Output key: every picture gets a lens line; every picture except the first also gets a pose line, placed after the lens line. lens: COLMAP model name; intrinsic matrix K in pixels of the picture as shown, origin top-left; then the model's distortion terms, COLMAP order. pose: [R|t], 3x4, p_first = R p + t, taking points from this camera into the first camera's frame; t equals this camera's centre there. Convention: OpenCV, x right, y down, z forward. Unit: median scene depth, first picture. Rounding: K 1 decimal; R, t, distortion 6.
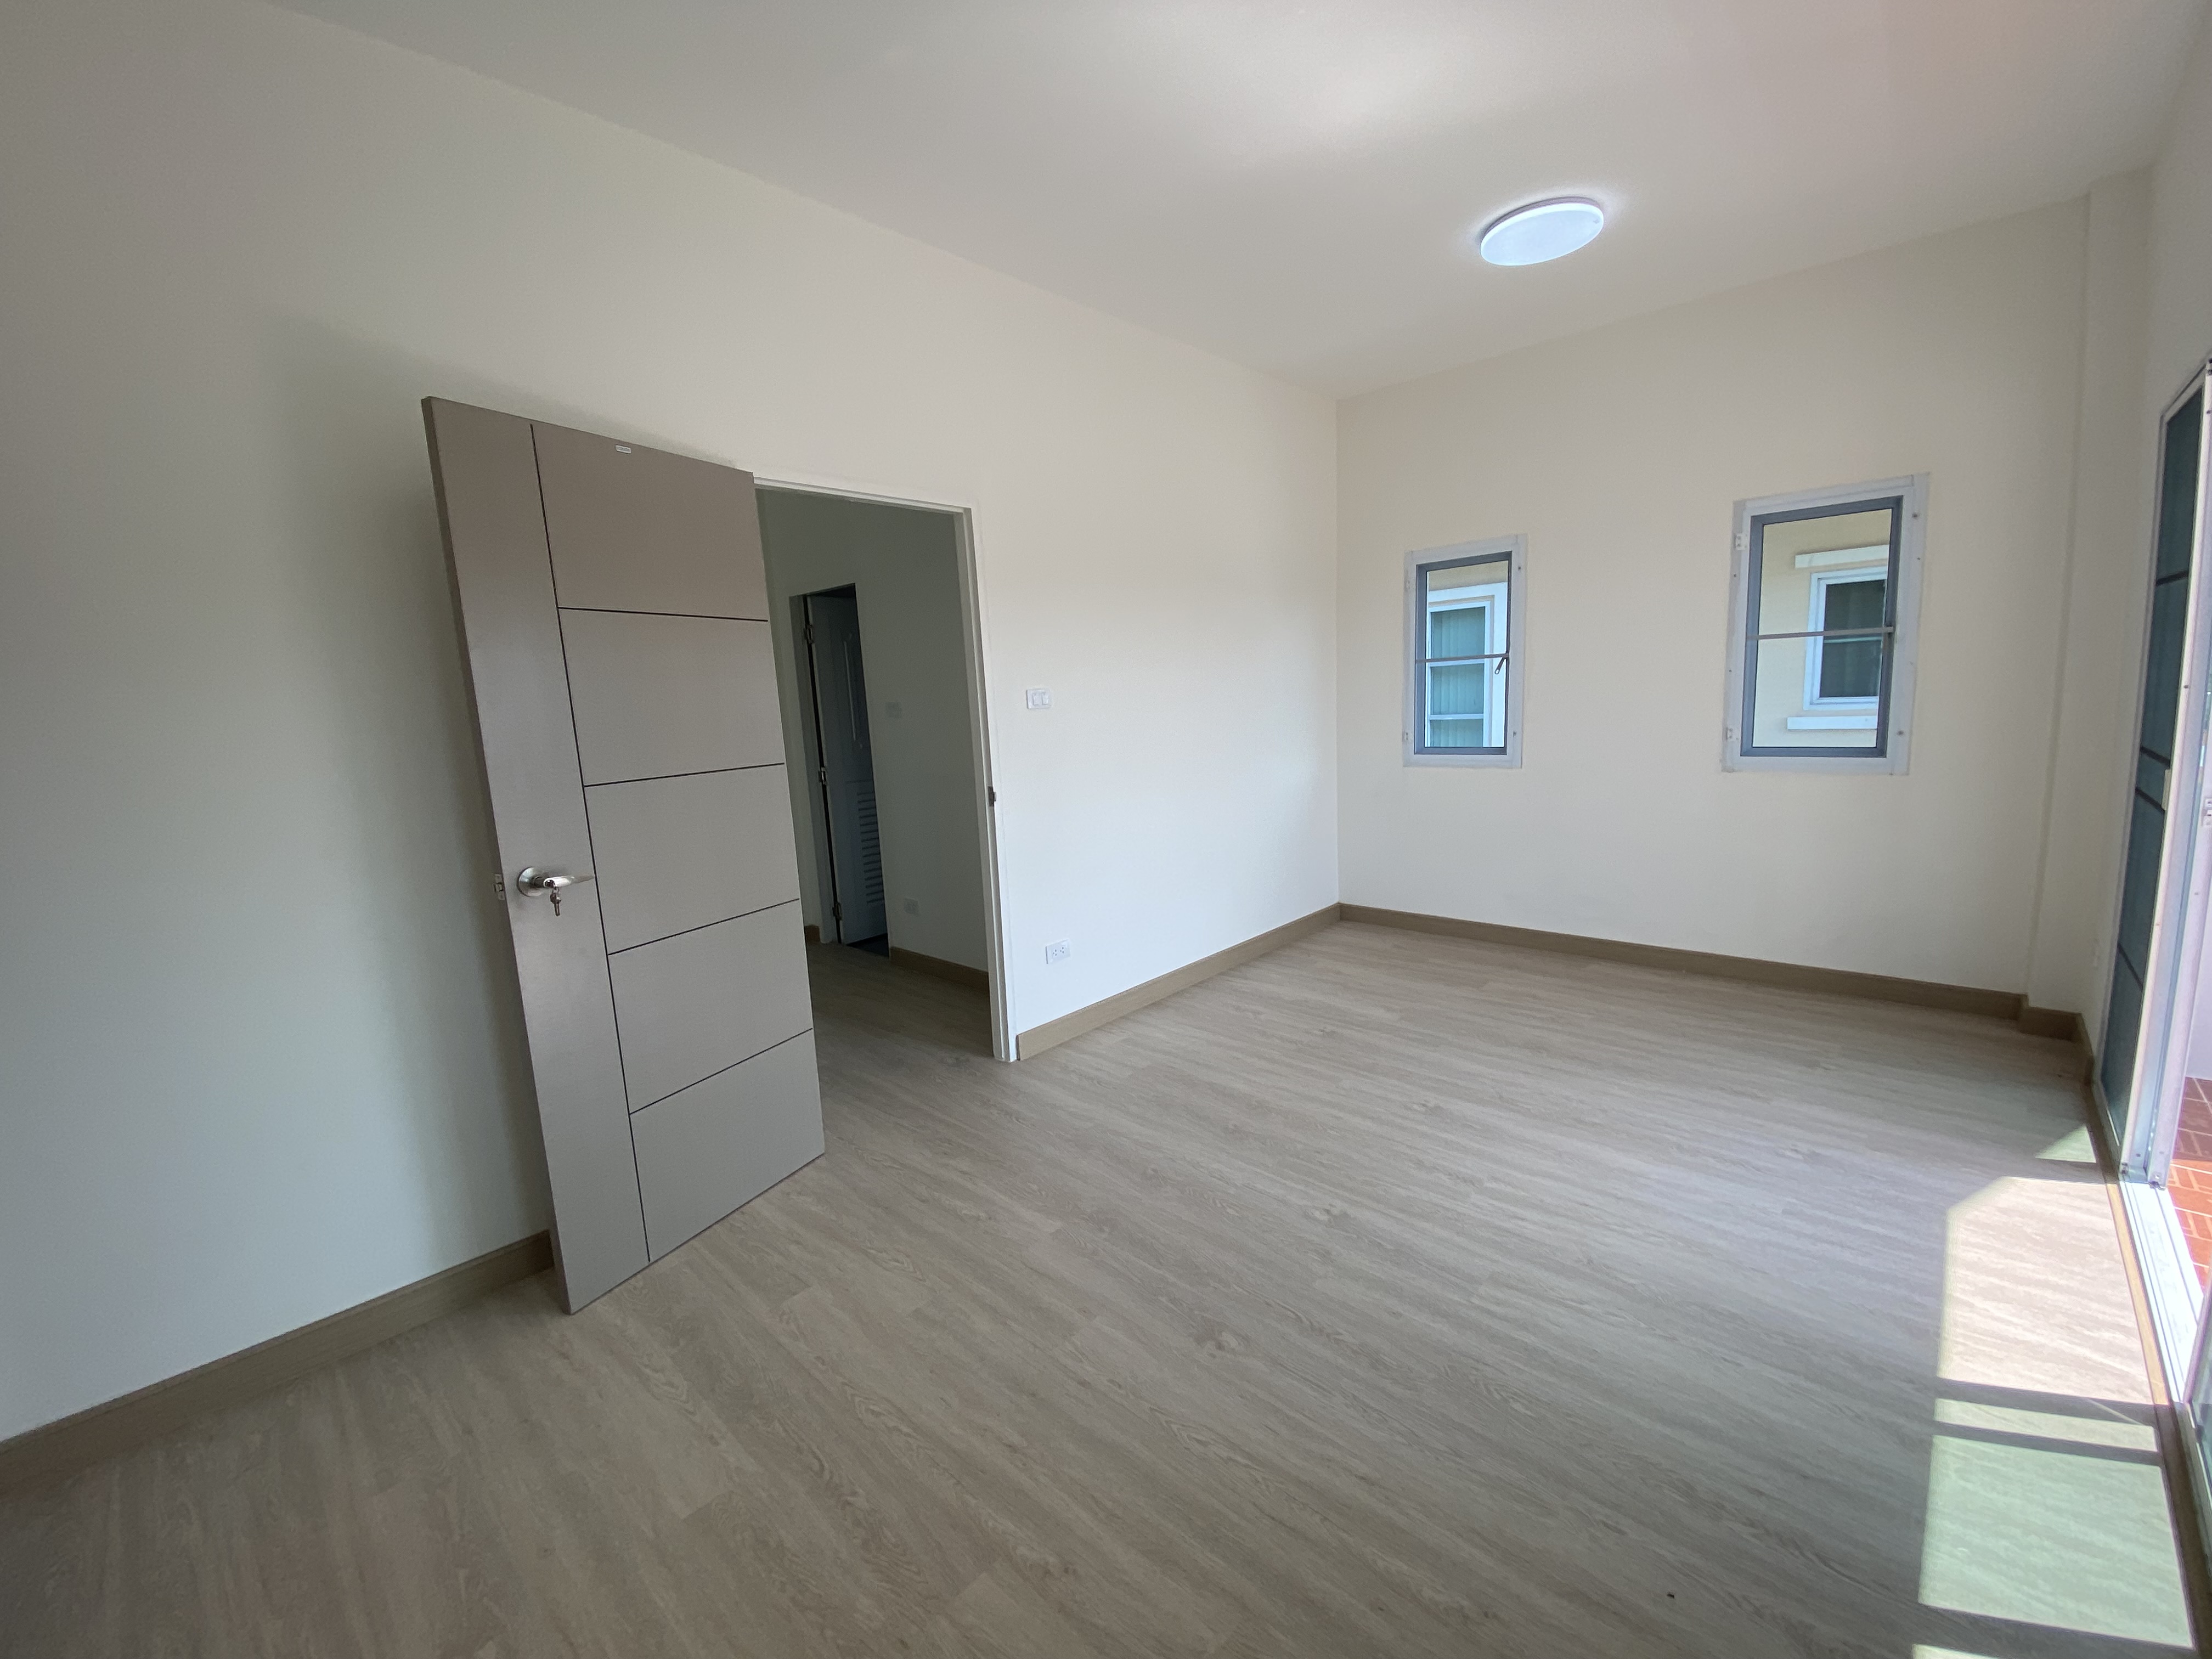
lens RADIAL K [[908.0, 0, 1109.1], [0, 908.0, 827.7], [0, 0, 1]] dist [0.014644, -0.002352]
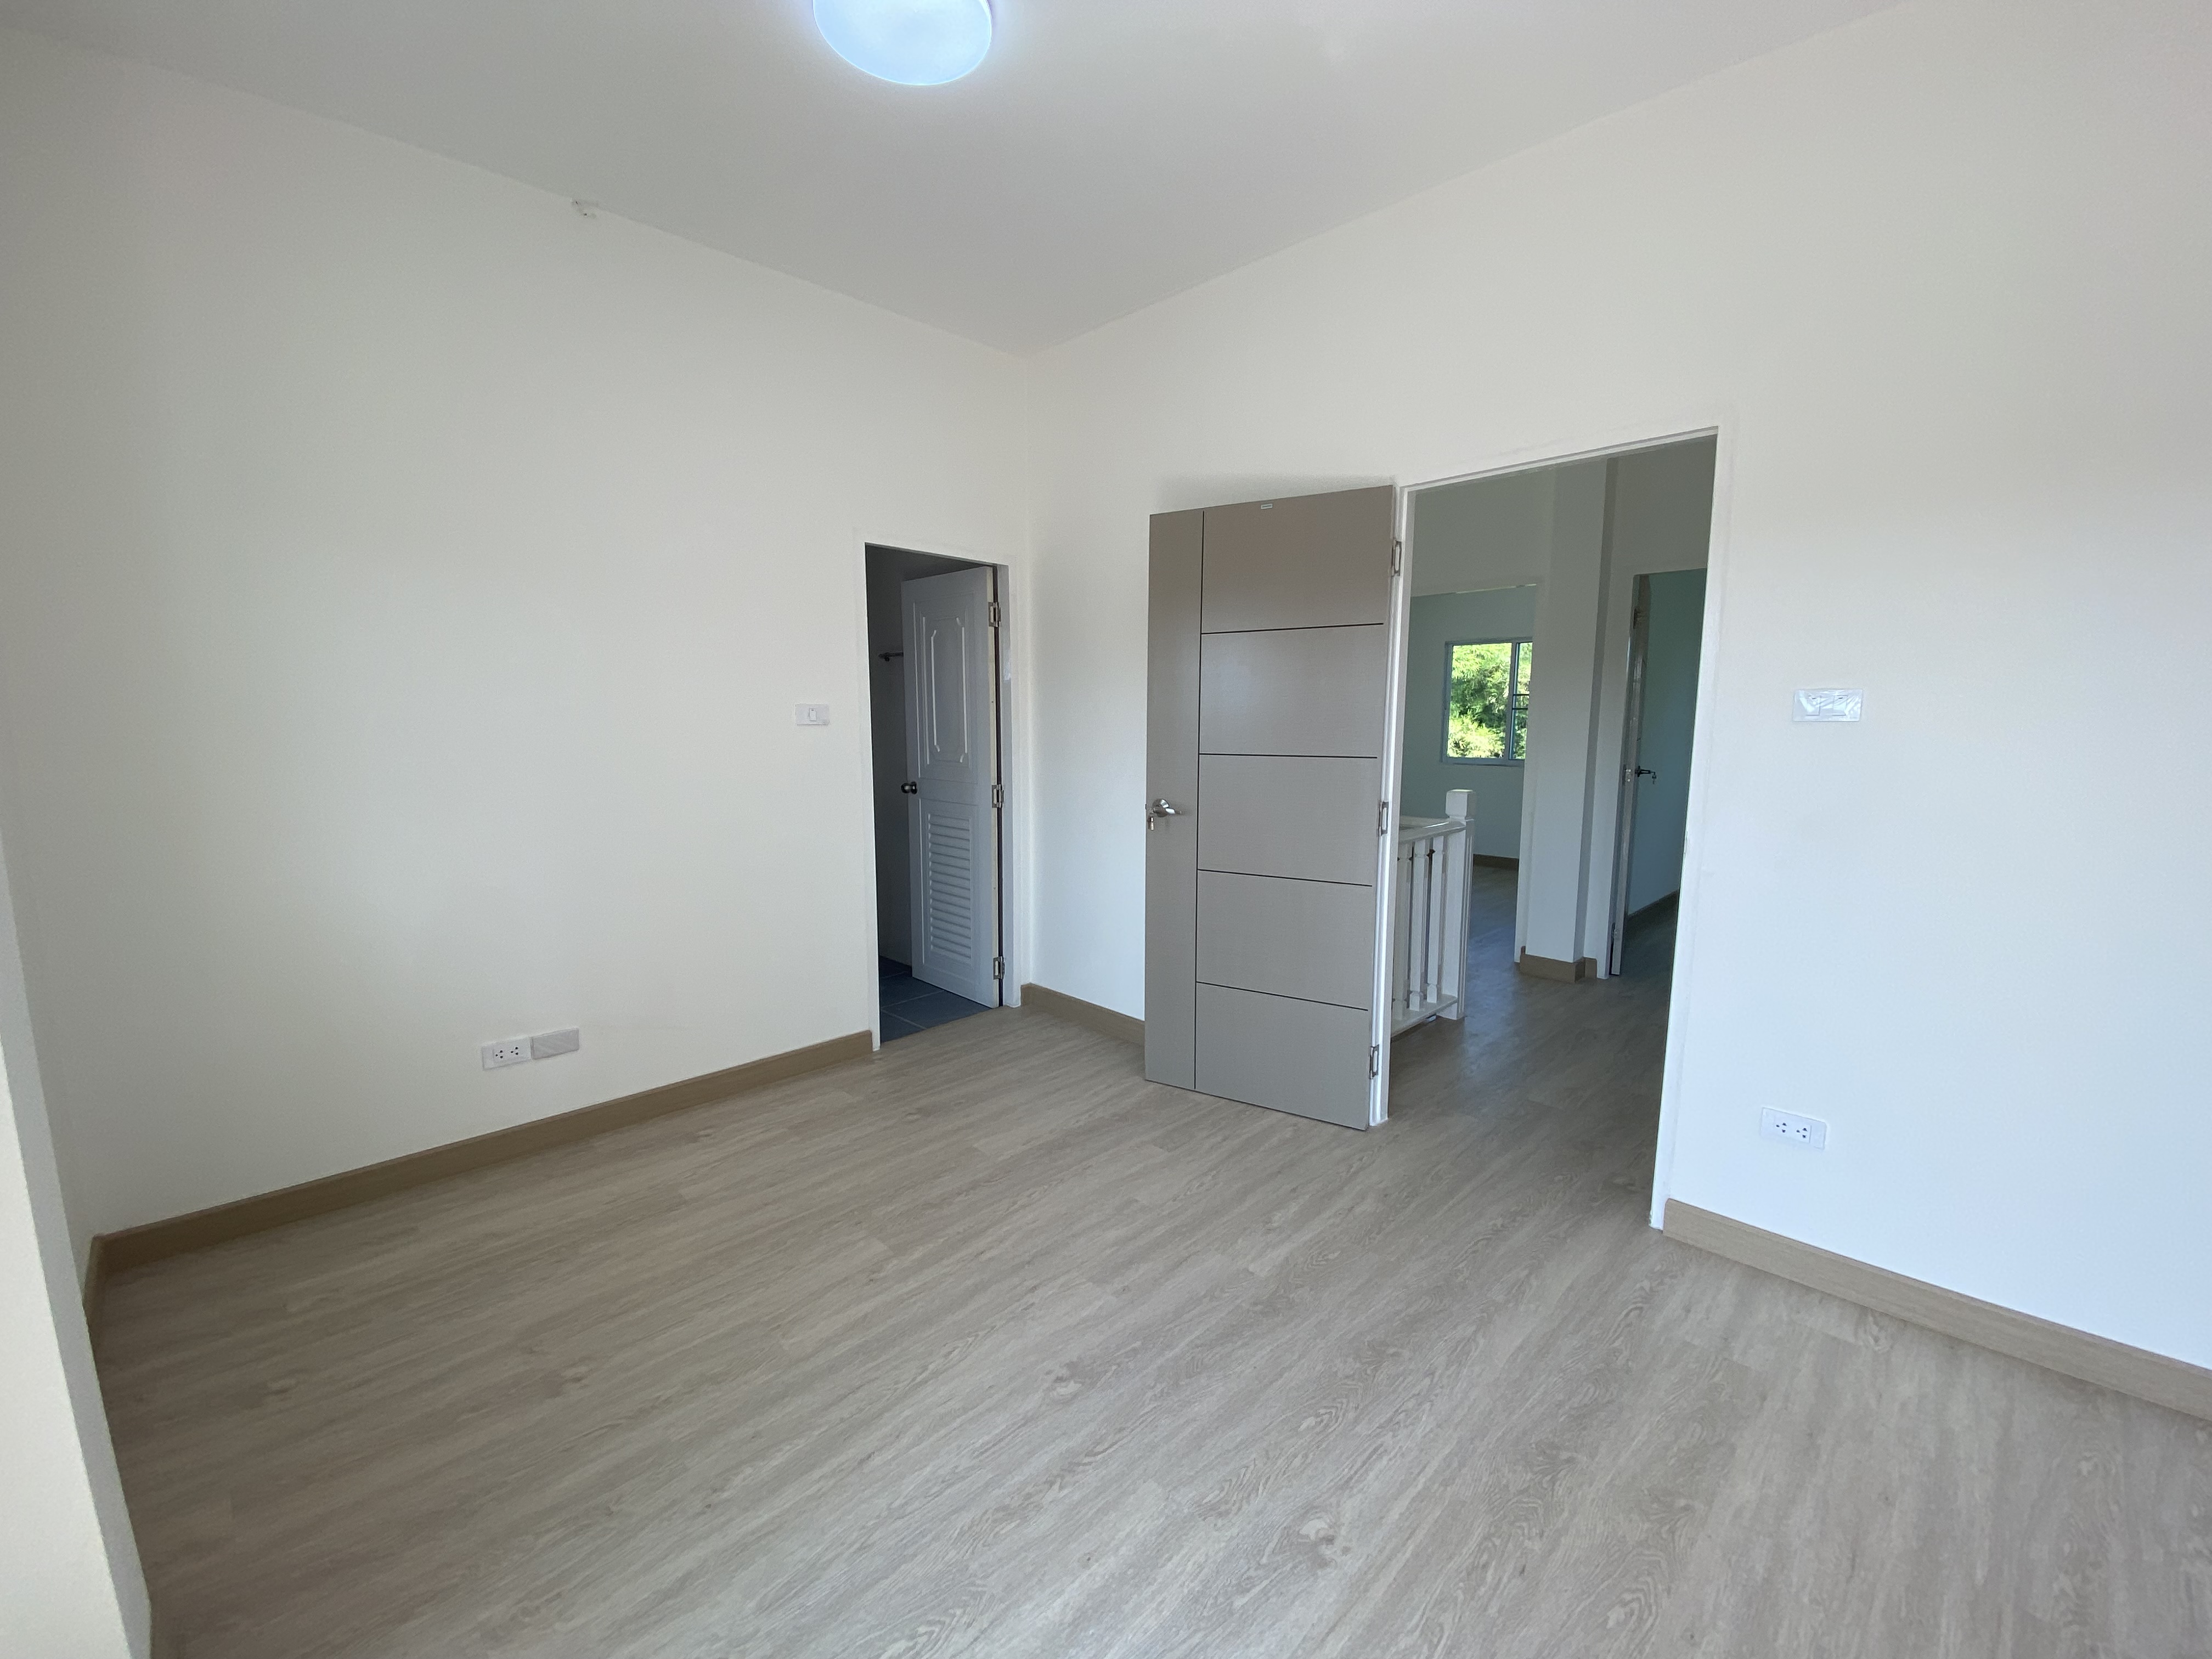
lens RADIAL K [[908.0, 0, 1109.0], [0, 908.0, 829.8], [0, 0, 1]] dist [0.014644, -0.002352]
pose [[-0.030833, 0.182186, -0.982780, 1.075330], [-0.155122, 0.970462, 0.184770, -0.207356], [0.987414, 0.158148, -0.001661, 1.066902]]
